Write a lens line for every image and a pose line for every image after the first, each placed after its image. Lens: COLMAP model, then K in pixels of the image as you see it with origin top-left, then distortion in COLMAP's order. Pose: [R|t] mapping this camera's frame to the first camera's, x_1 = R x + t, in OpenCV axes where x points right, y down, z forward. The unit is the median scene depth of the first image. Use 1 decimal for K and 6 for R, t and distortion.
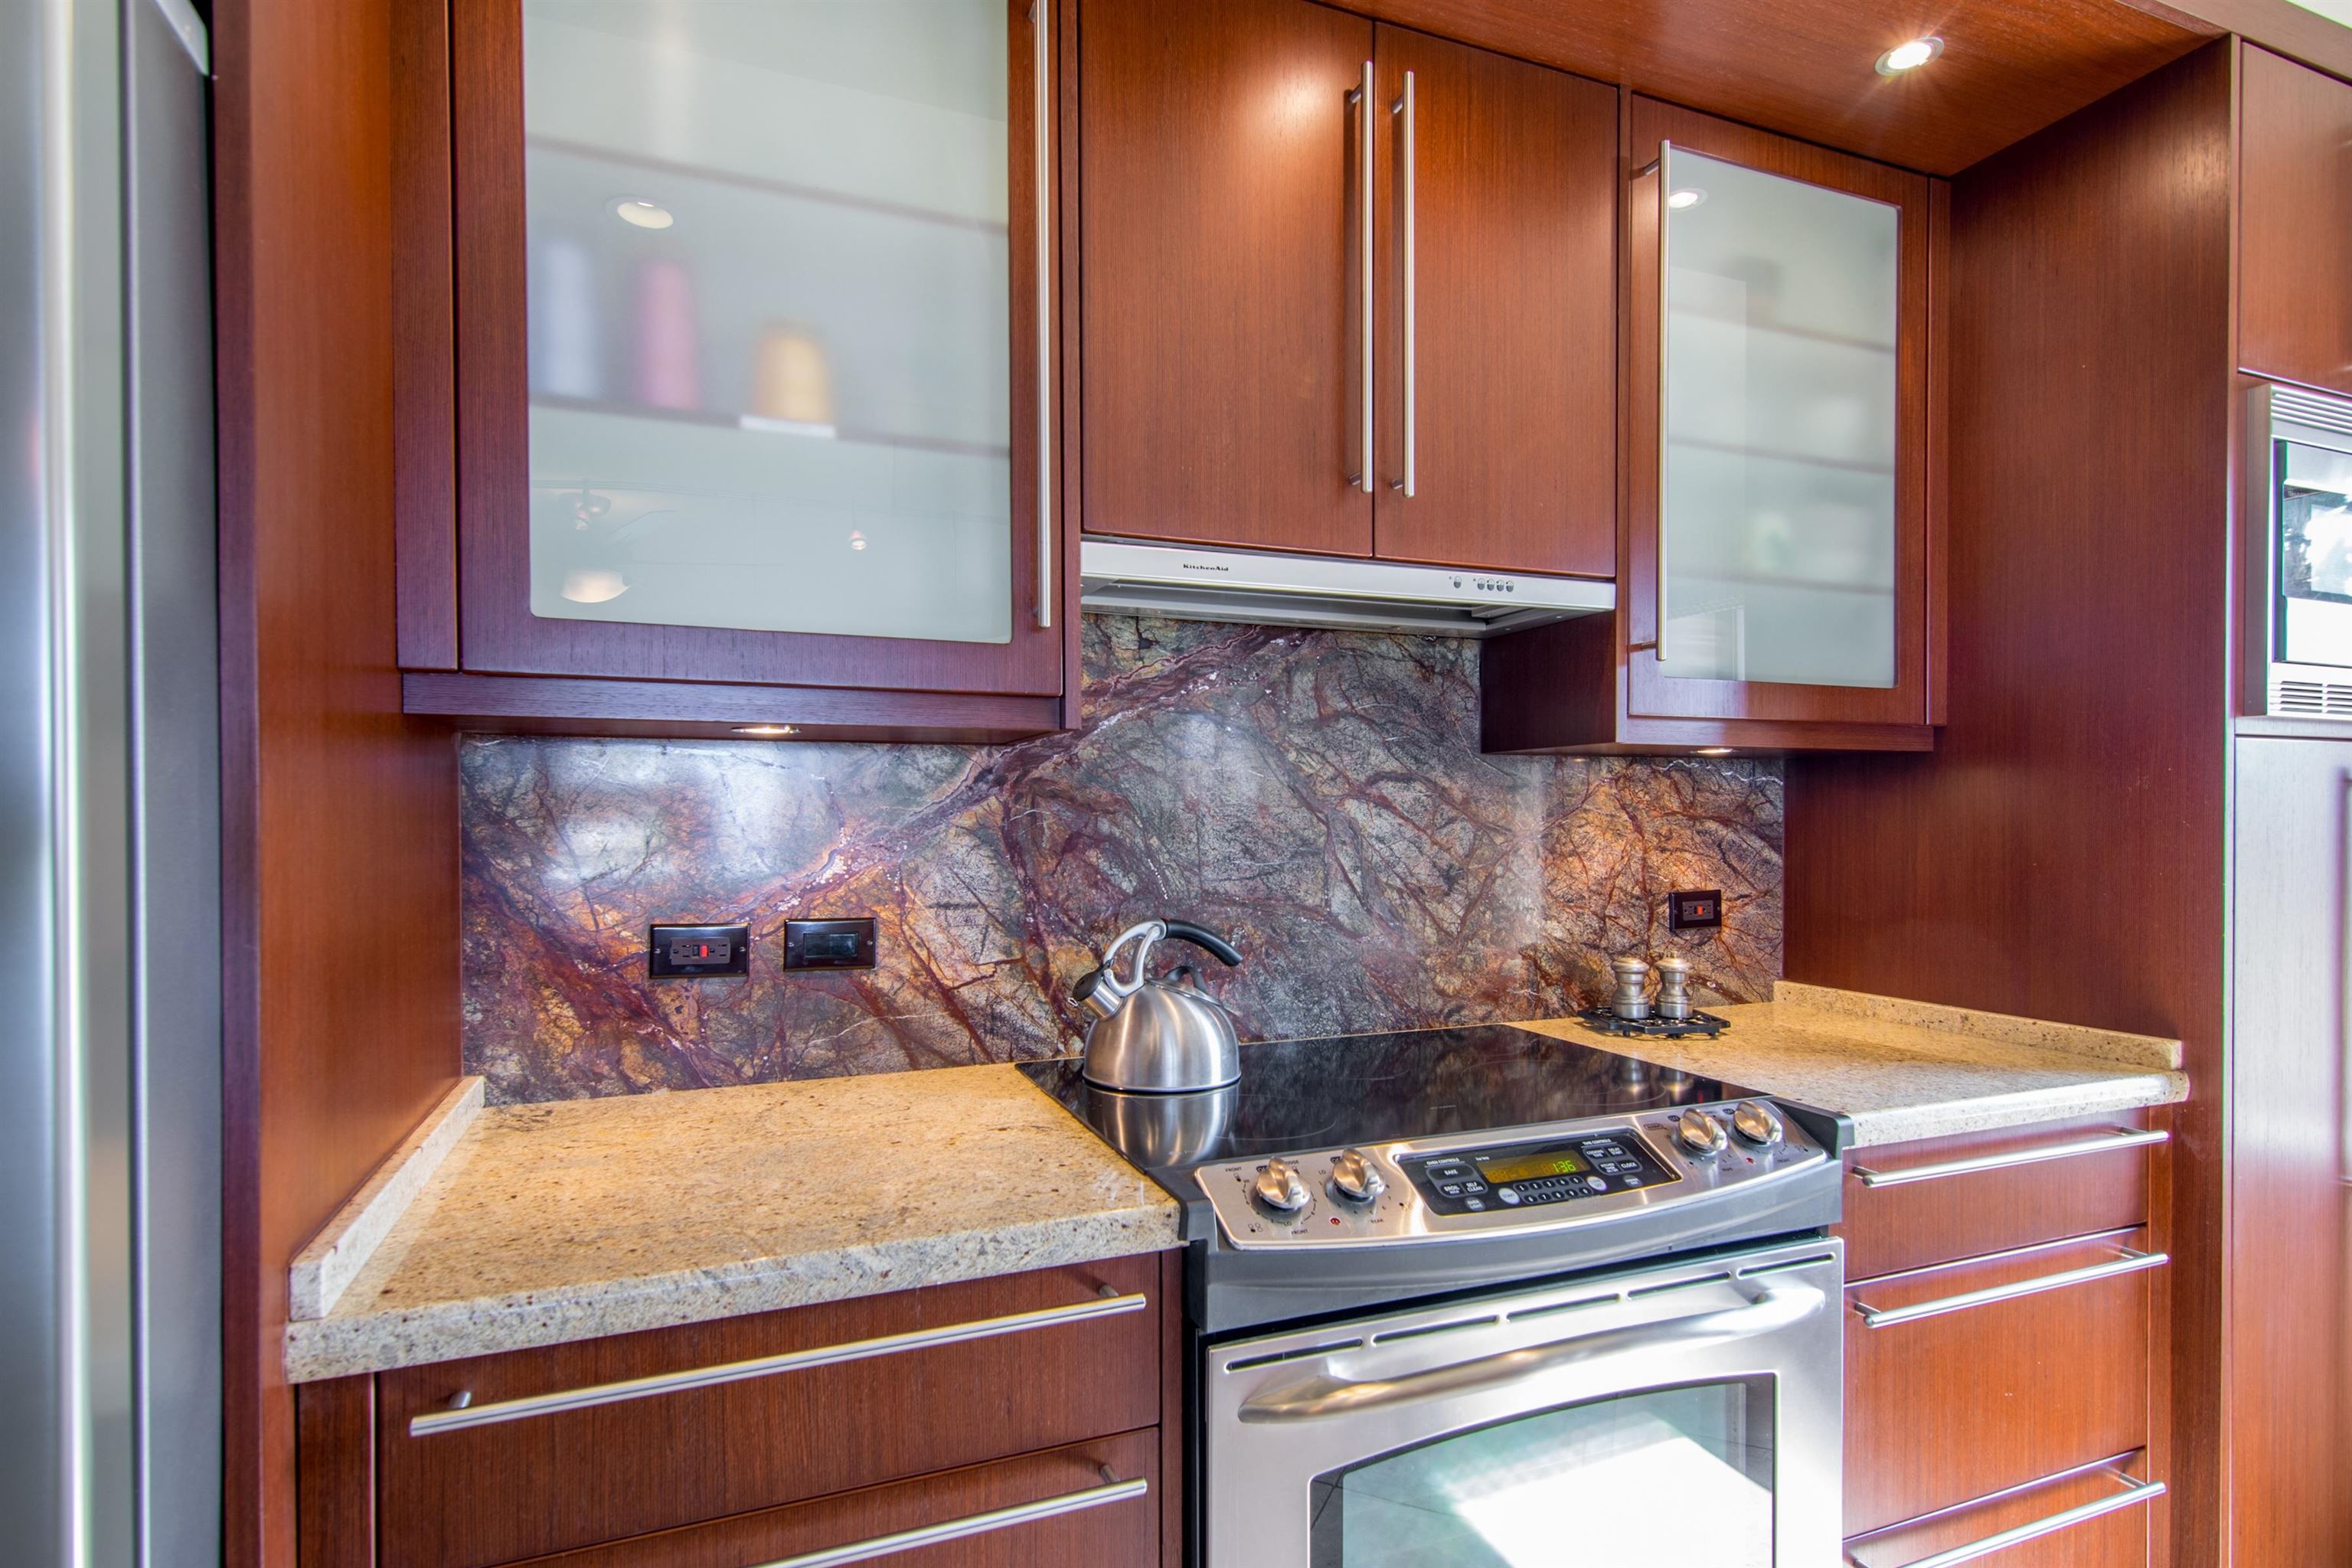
lens RADIAL K [[1175.1, 0, 1191.4], [0, 1175.1, 807.3], [0, 0, 1]] dist [0.018274, -0.016746]
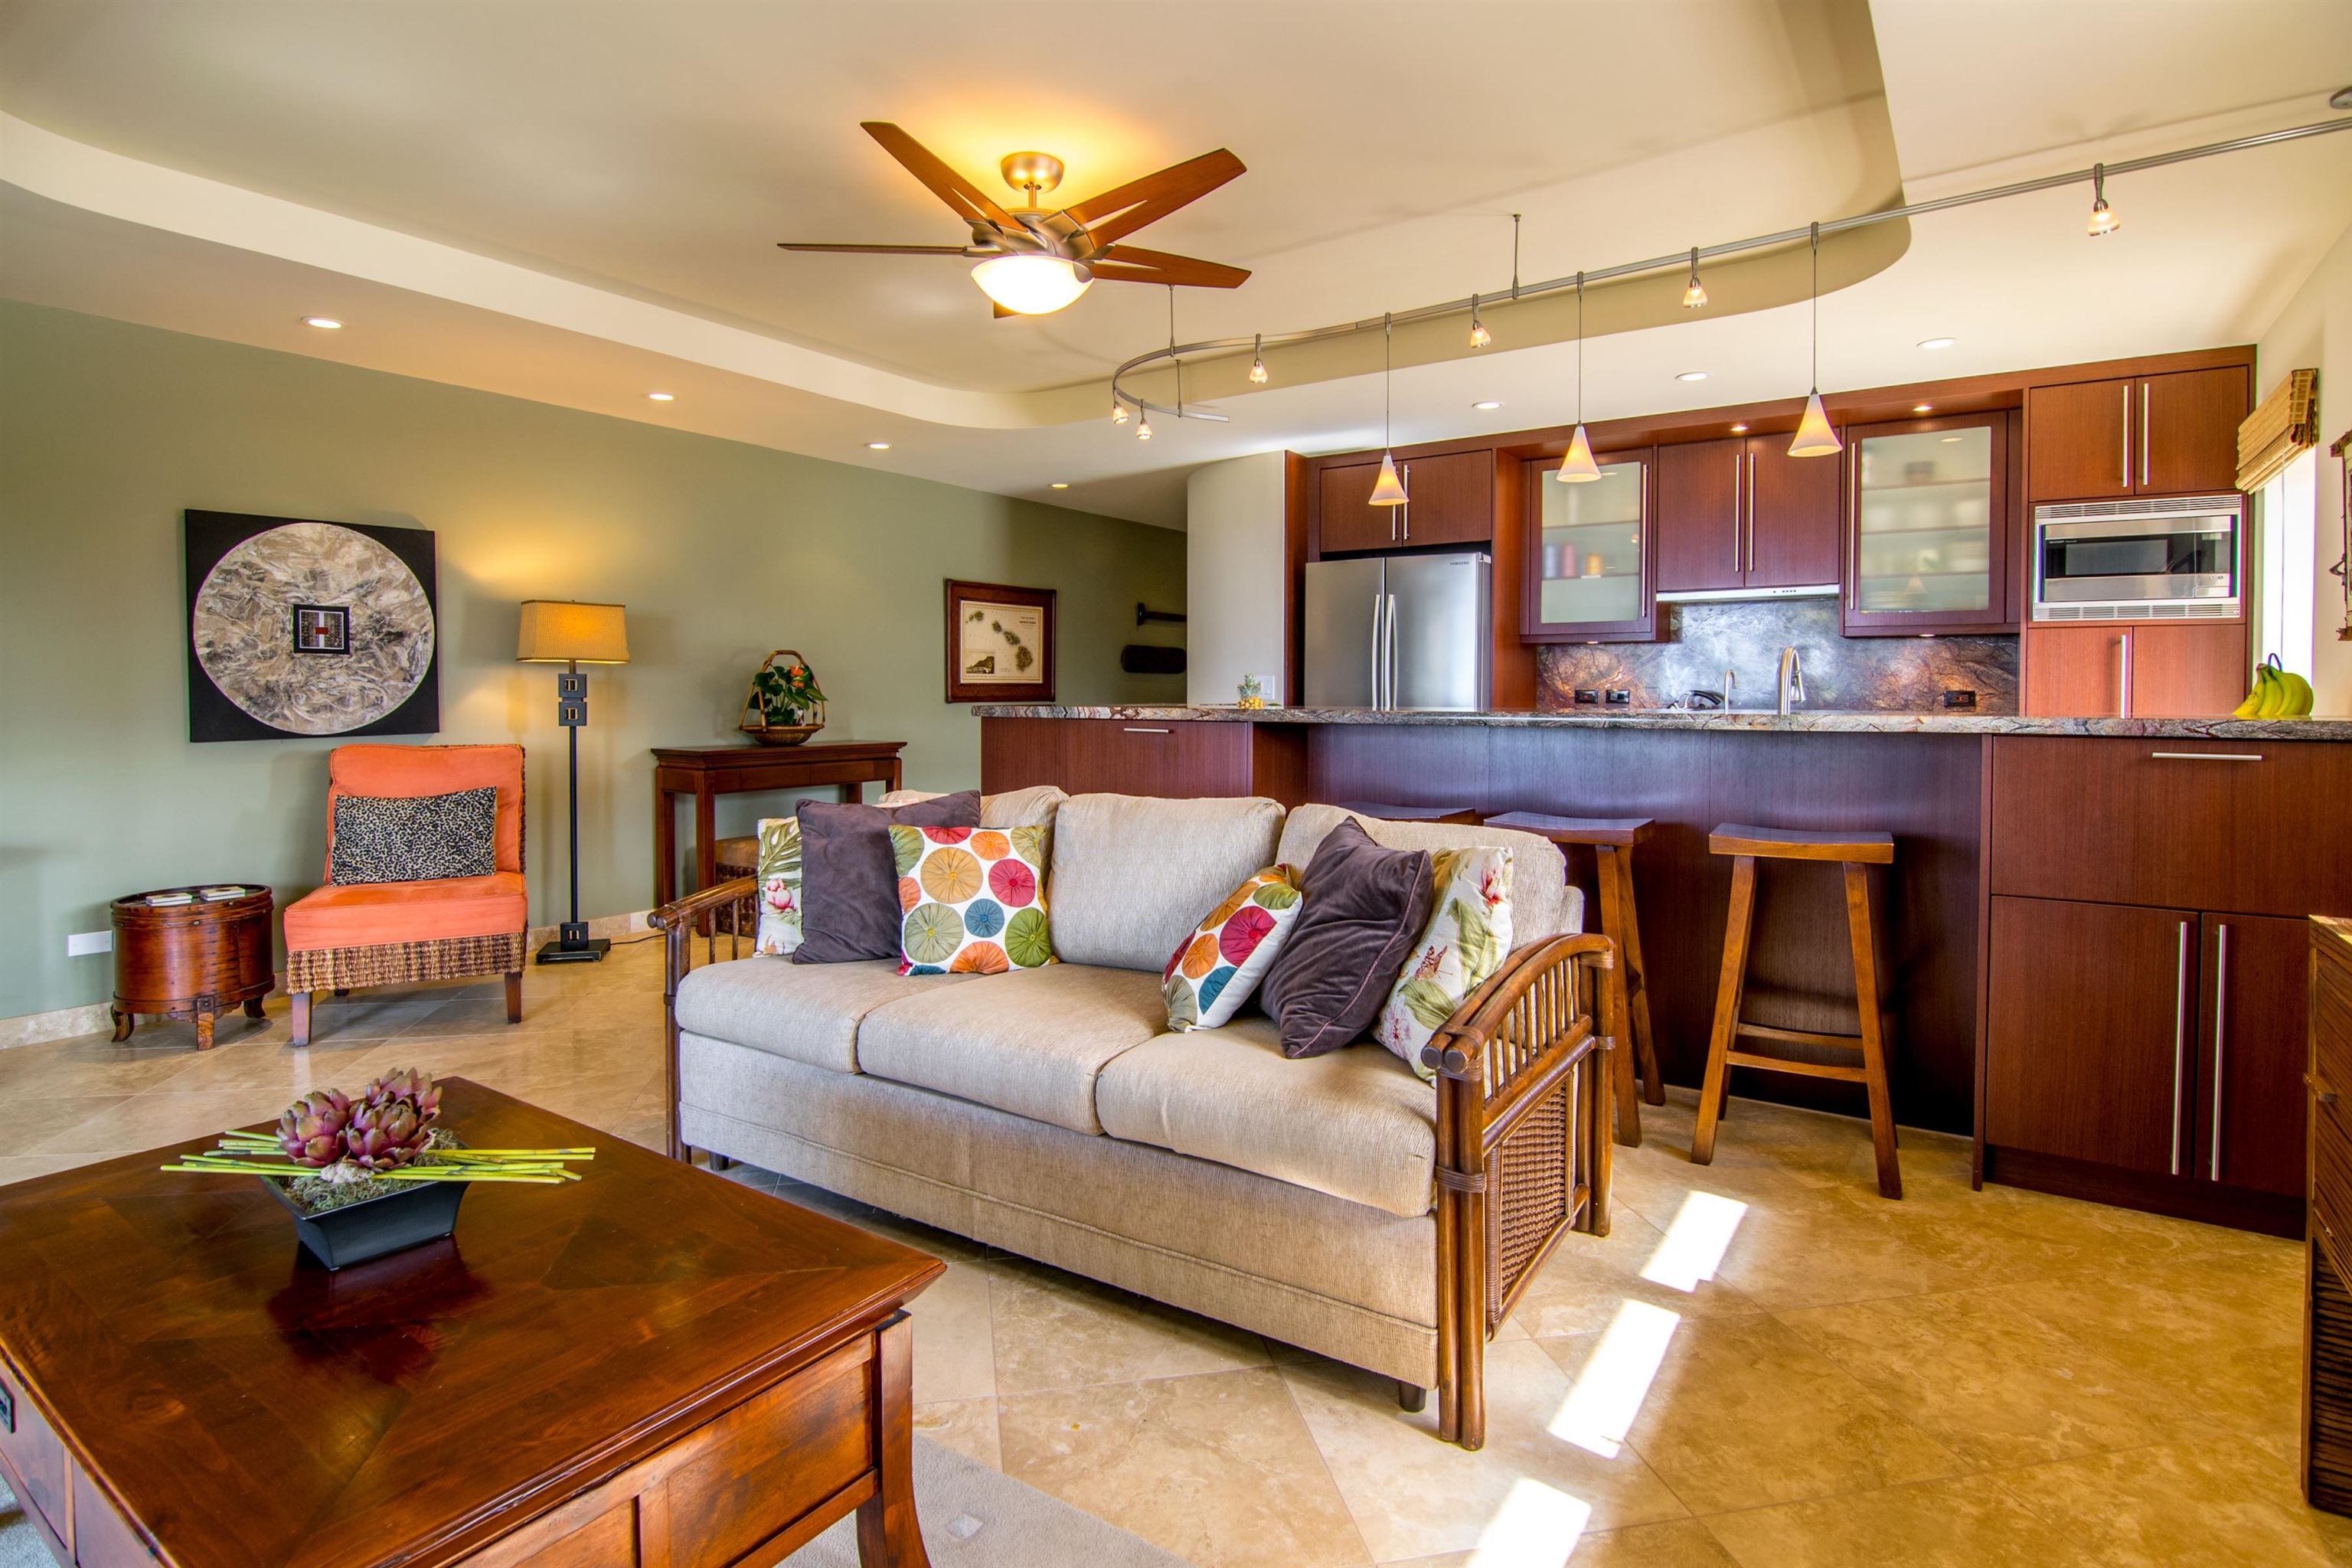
lens RADIAL K [[1183.1, 0, 1186.8], [0, 1183.1, 733.1], [0, 0, 1]] dist [-0.013086, -0.000546]
pose [[0.537113, 0.029190, -0.843005, 1.959267], [-0.005738, 0.999504, 0.030952, 0.110323], [0.843491, -0.011788, 0.537014, -2.030418]]
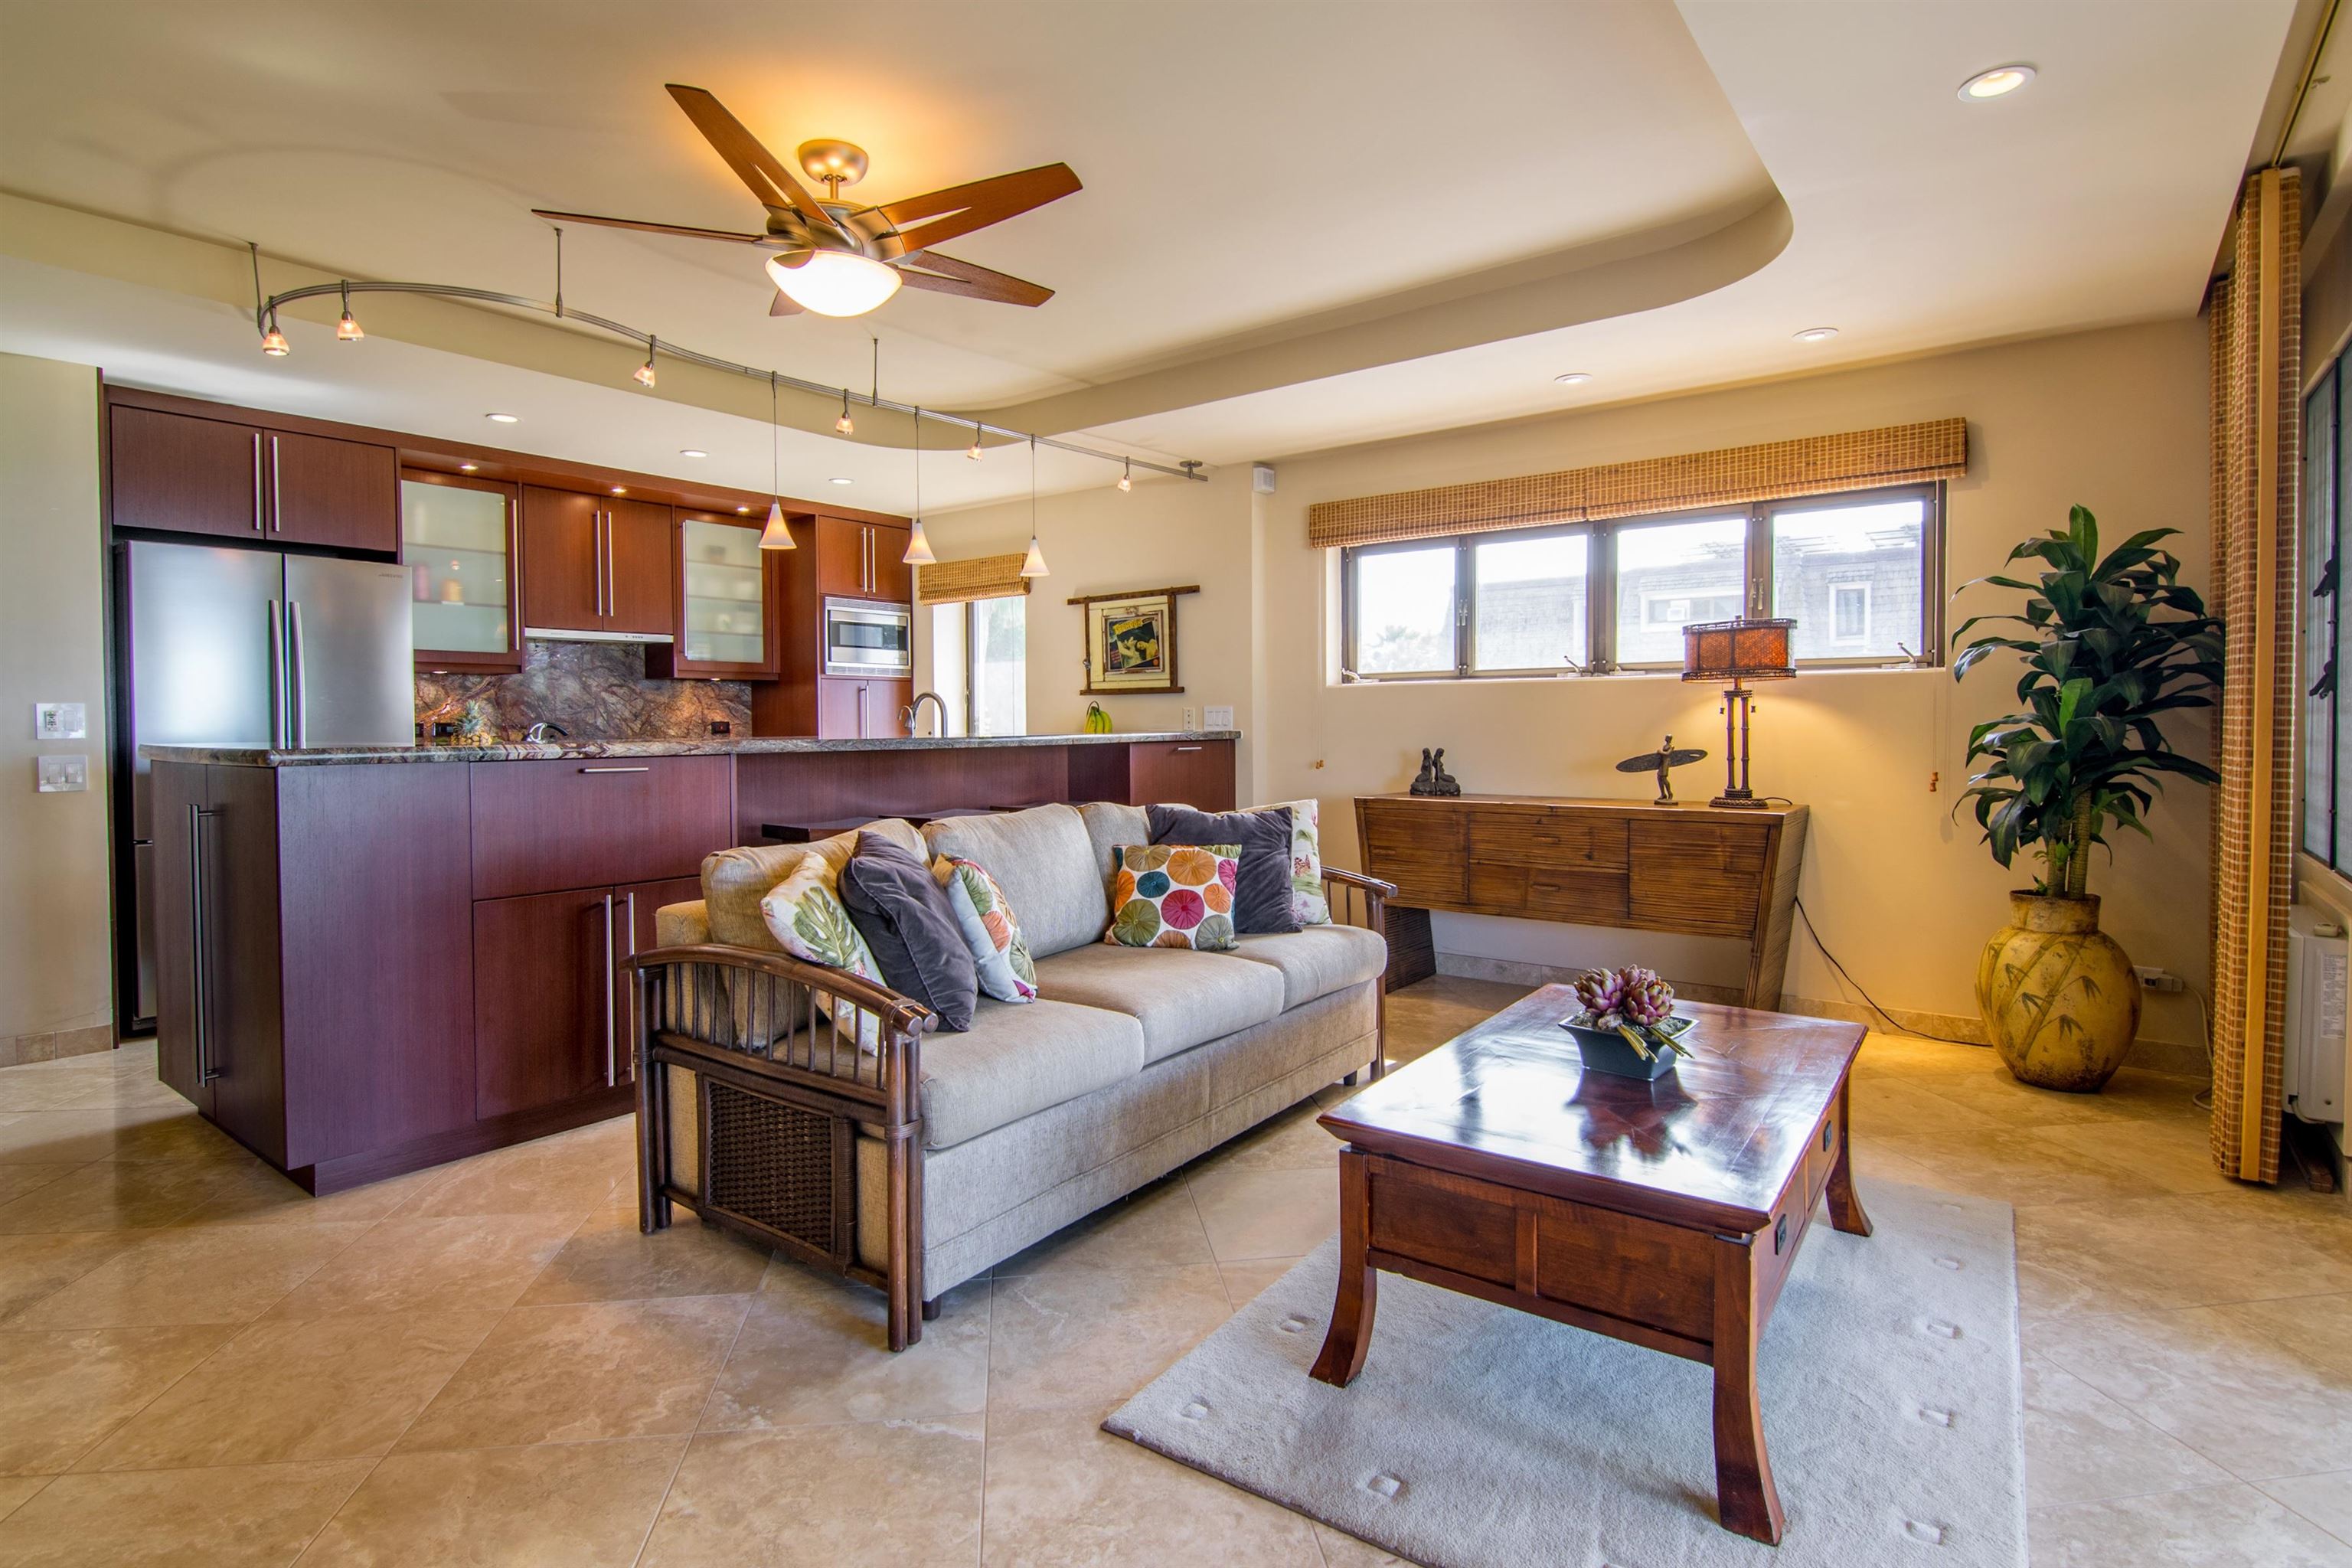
lens RADIAL K [[1187.1, 0, 1136.2], [0, 1187.1, 772.7], [0, 0, 1]] dist [-0.015281, -0.000101]
pose [[0.878254, -0.025419, 0.477519, -0.160846], [0.008039, 0.999230, 0.038406, 0.115284], [-0.478127, -0.029892, 0.877782, -2.951445]]
